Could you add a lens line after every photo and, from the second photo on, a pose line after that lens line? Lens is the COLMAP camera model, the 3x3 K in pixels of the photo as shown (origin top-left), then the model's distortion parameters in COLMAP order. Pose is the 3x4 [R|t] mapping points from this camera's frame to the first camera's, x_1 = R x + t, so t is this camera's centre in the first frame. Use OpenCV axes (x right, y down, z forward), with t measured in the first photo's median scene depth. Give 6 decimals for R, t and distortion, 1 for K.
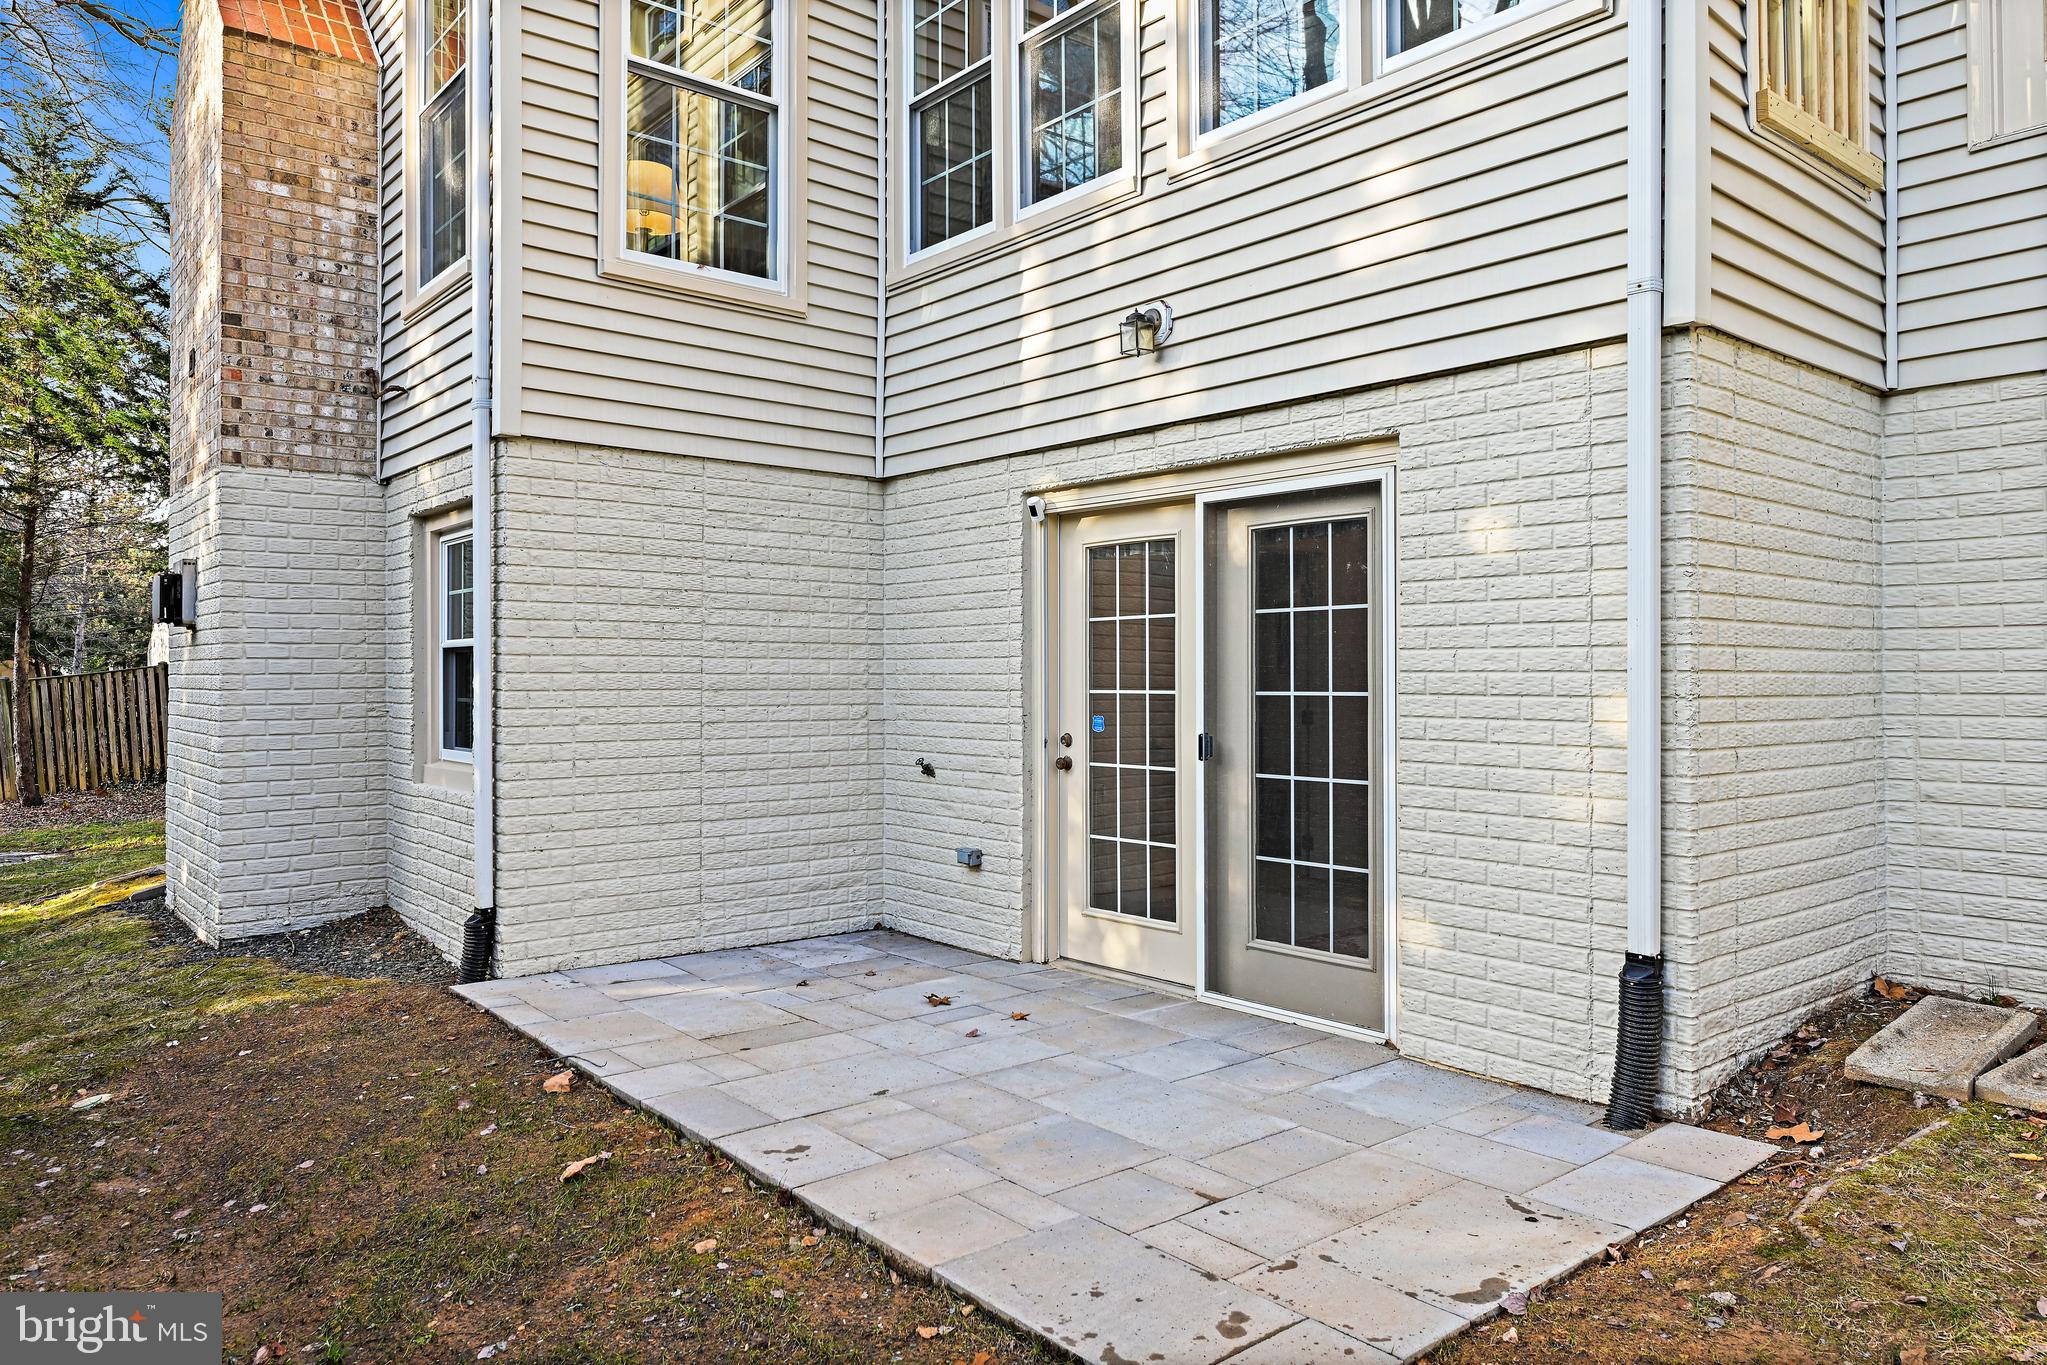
lens RADIAL K [[1373.4, 0, 1021.8], [0, 1373.4, 661.5], [0, 0, 1]] dist [0.000454, 0.001306]
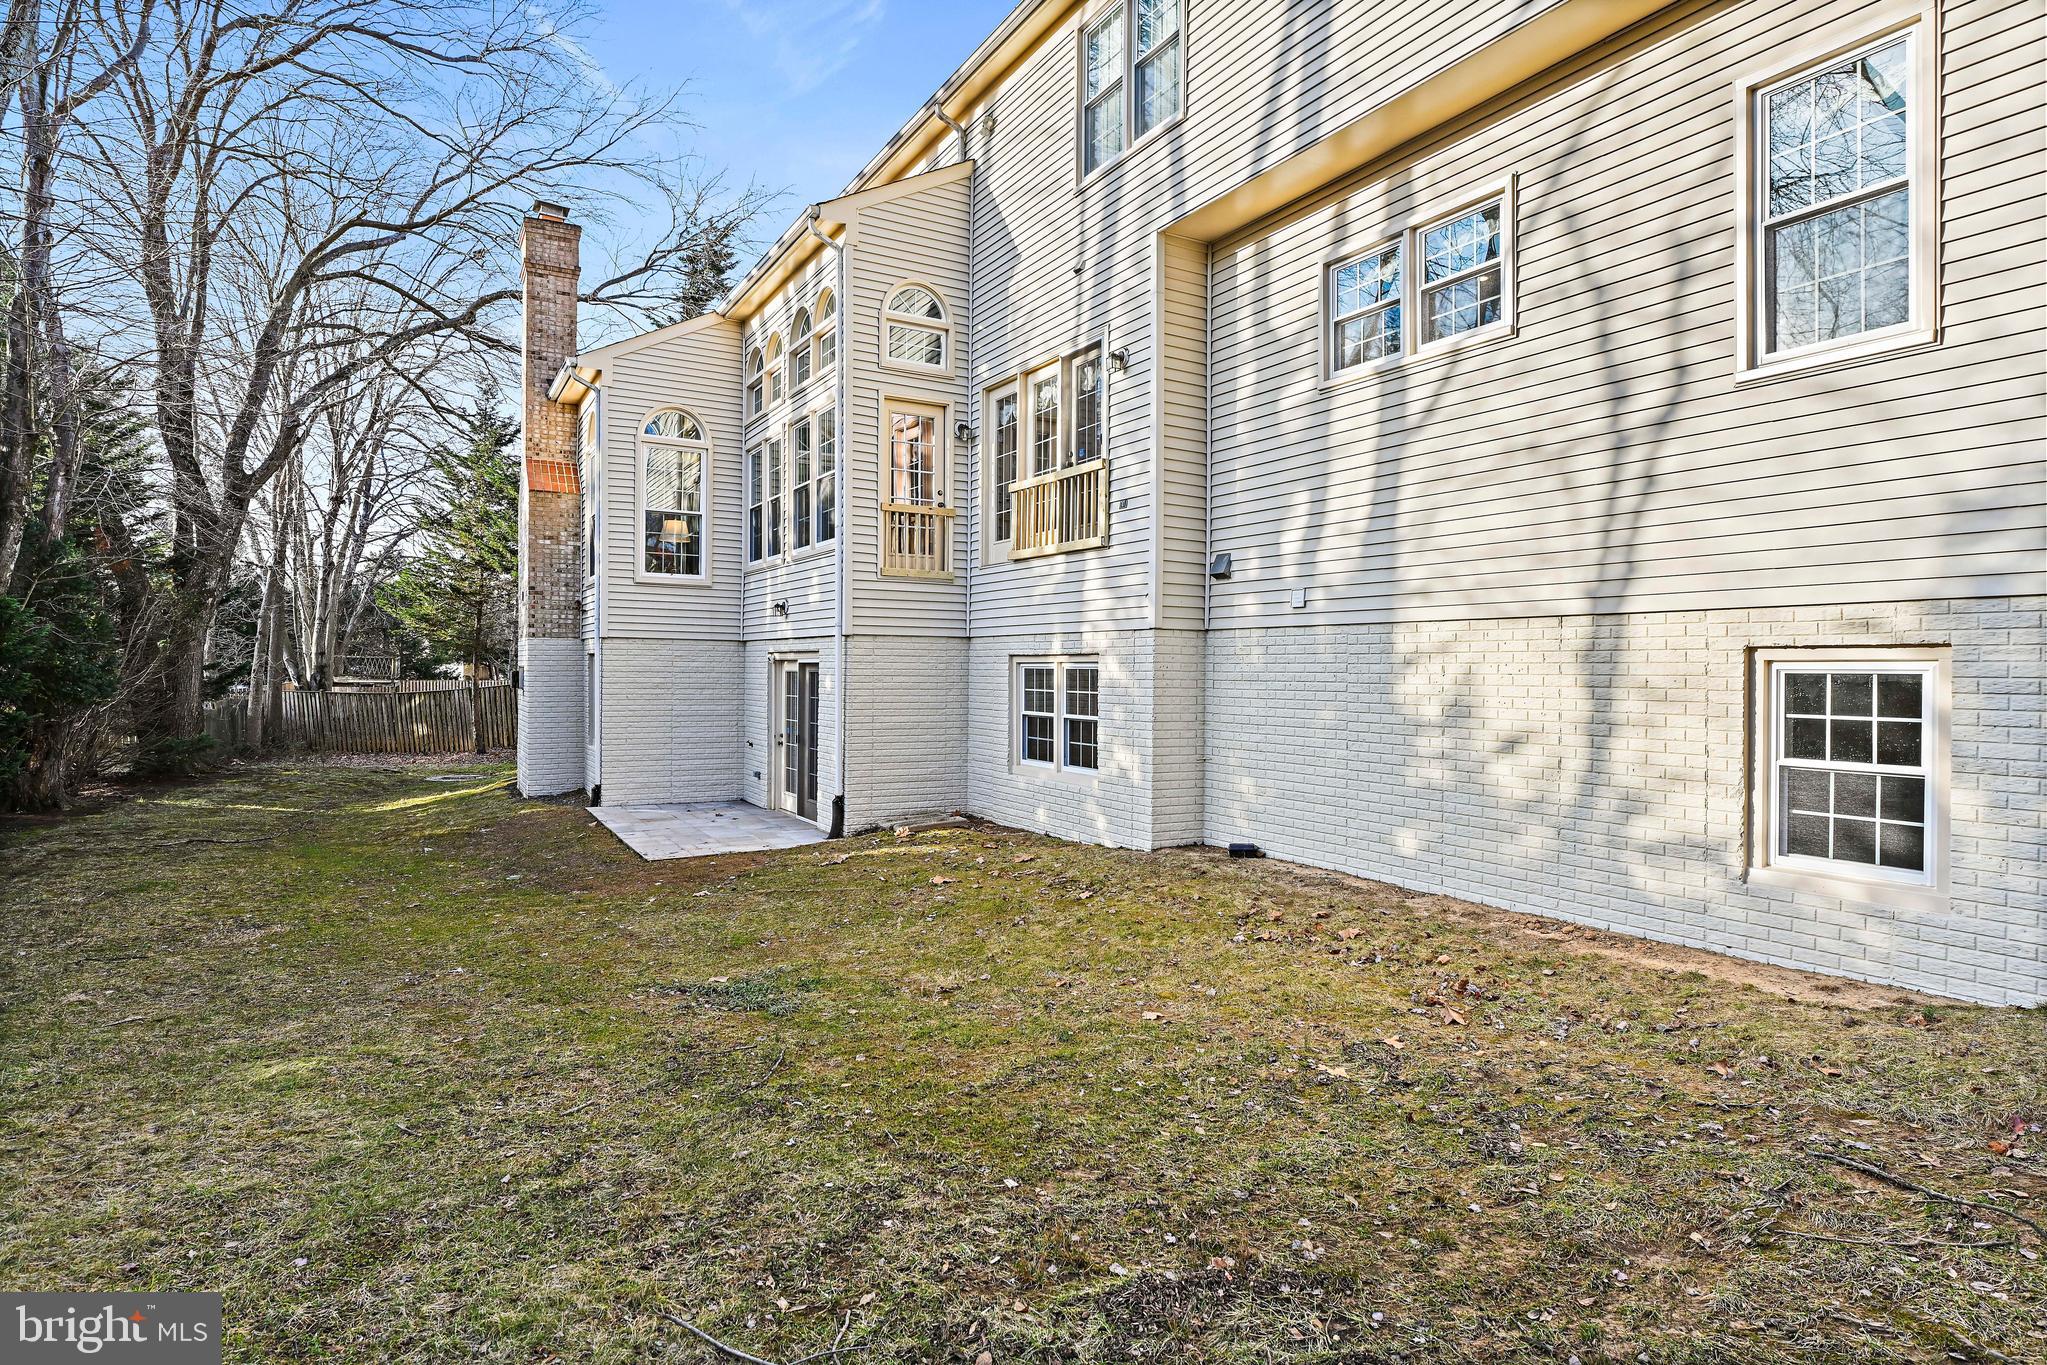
lens RADIAL K [[1113.1, 0, 1023.5], [0, 1113.1, 682.5], [0, 0, 1]] dist [0.000714, -0.000045]
pose [[0.984140, 0.012305, -0.176964, 0.912160], [-0.008442, 0.999710, 0.022568, -0.109716], [0.177190, -0.020716, 0.983959, -1.201365]]
